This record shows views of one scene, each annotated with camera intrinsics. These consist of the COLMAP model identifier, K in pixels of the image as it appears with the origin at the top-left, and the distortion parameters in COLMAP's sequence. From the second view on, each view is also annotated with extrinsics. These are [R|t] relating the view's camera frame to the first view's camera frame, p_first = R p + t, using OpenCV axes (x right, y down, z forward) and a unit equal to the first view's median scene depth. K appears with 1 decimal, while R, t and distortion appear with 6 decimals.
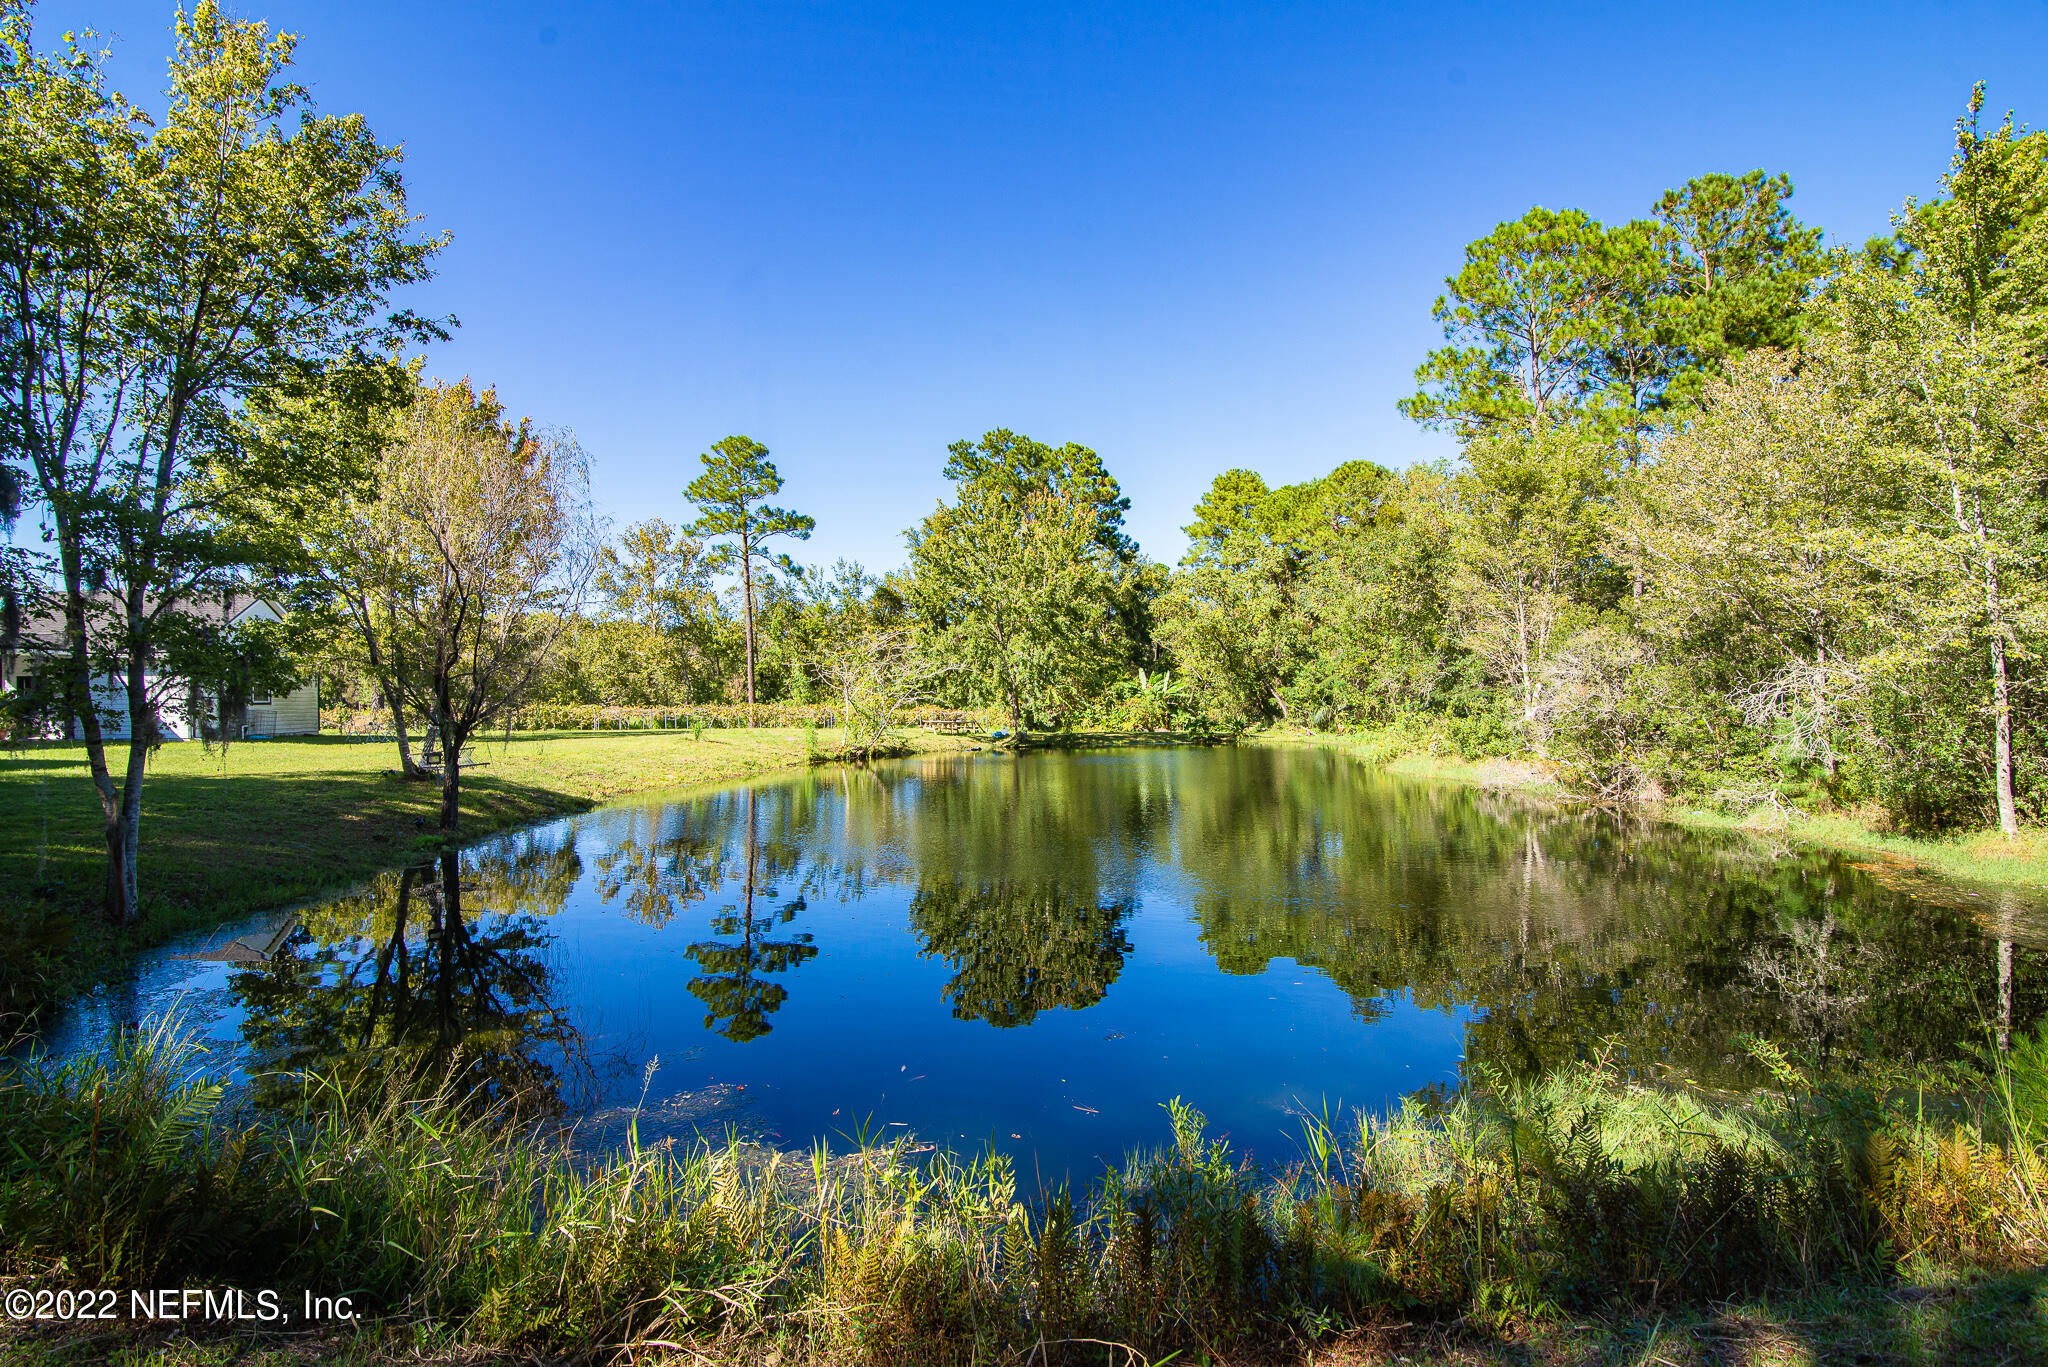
lens RADIAL K [[960.9, 0, 1015.3], [0, 960.9, 673.4], [0, 0, 1]] dist [-0.020415, 0.000097]
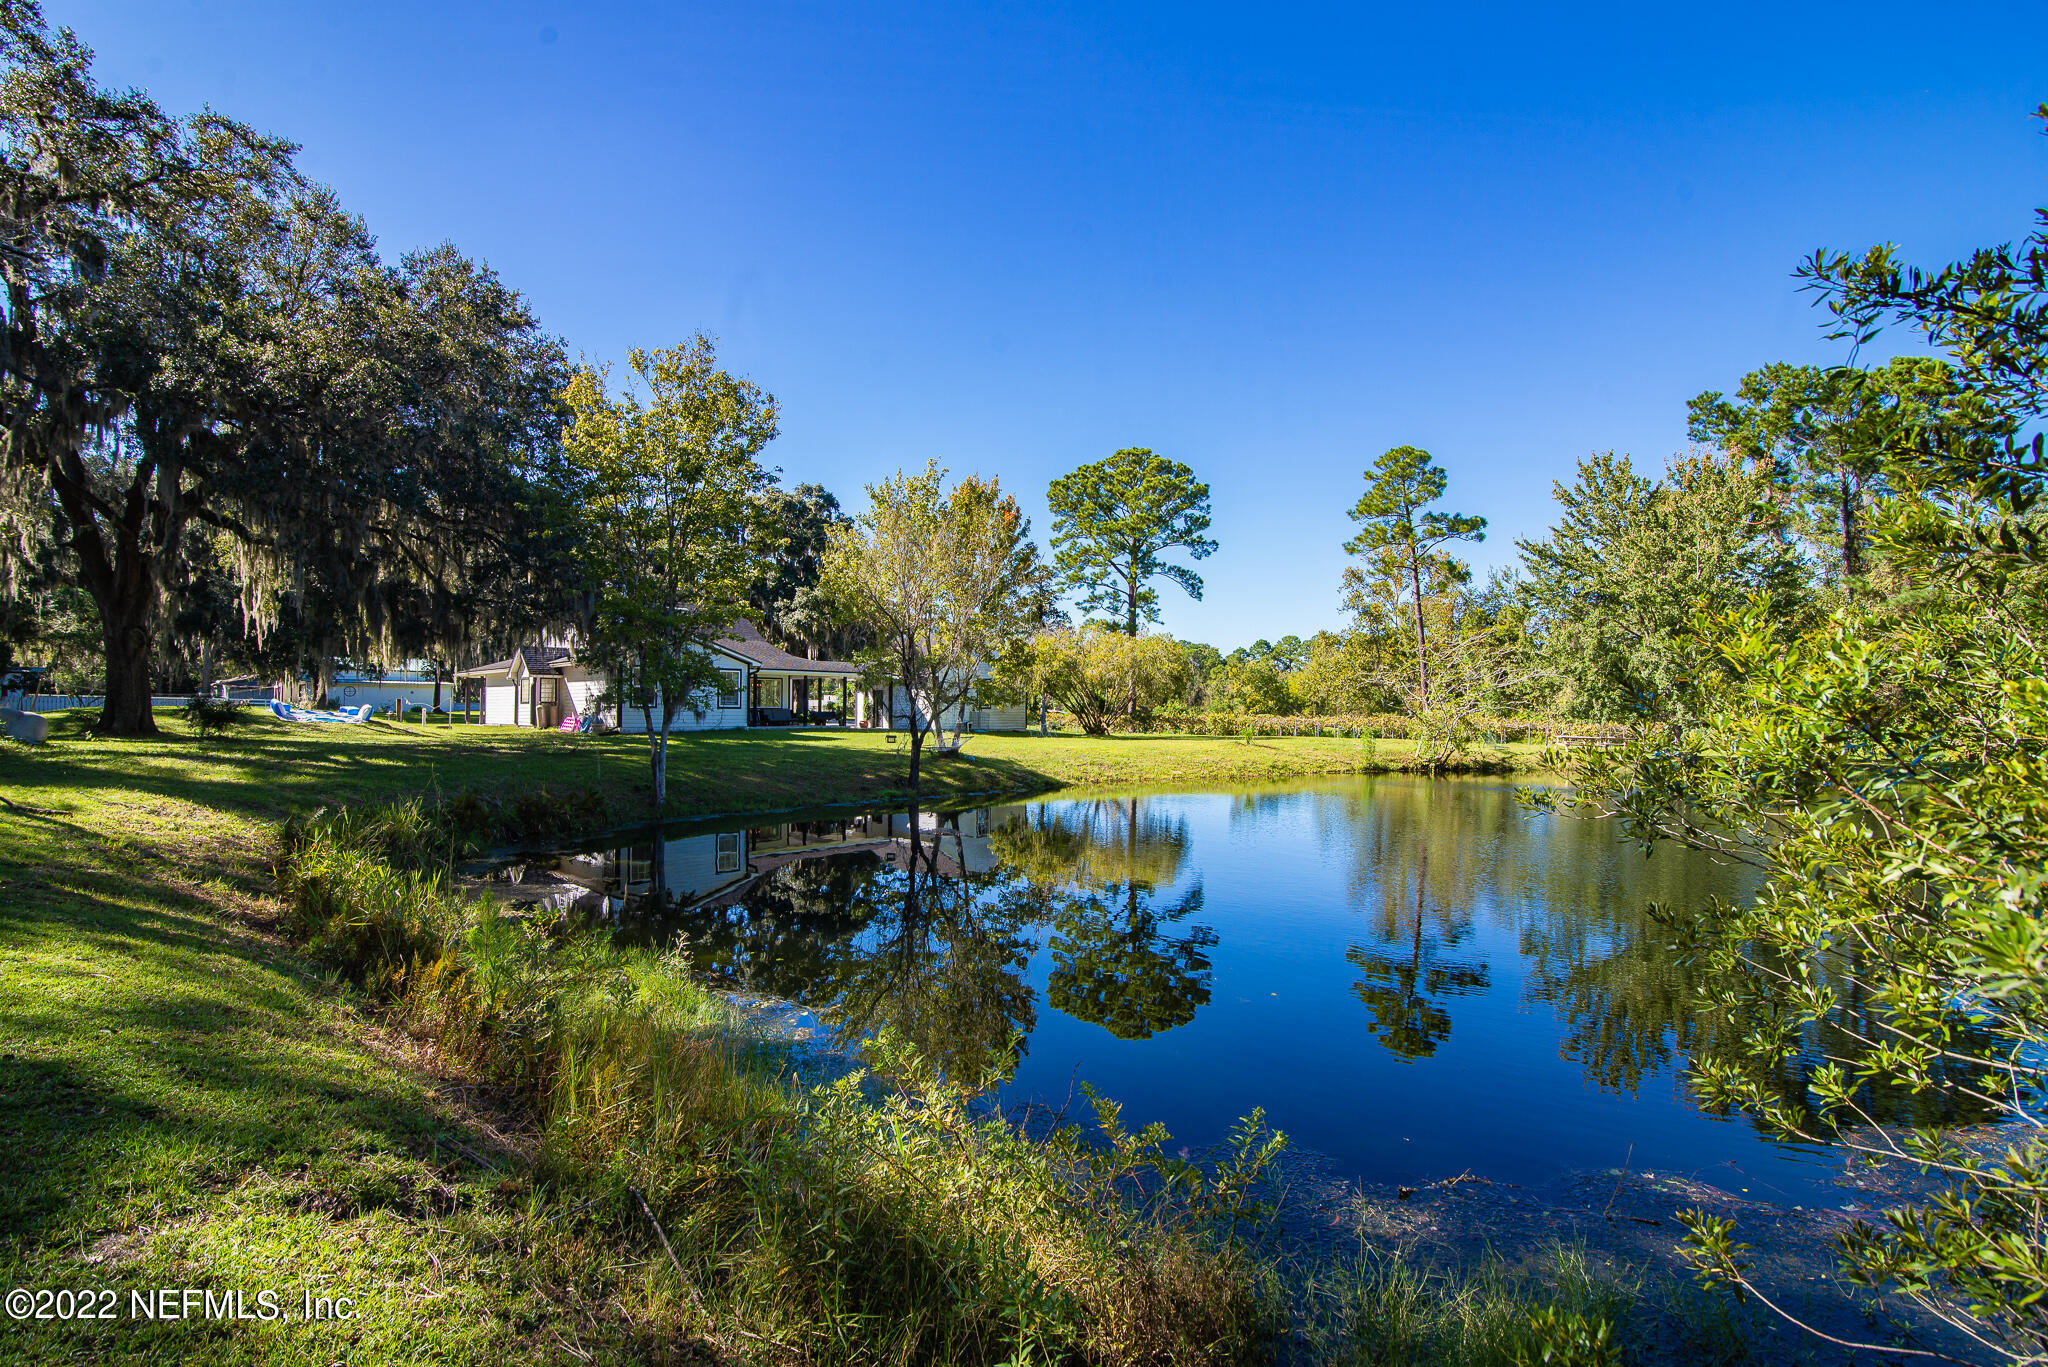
lens RADIAL K [[960.9, 0, 1019.5], [0, 960.9, 684.2], [0, 0, 1]] dist [-0.020415, 0.000097]
pose [[0.630376, -0.014550, -0.776154, 0.232174], [0.008688, 0.999894, -0.011688, 0.007430], [0.776241, 0.000625, 0.630435, 0.065444]]
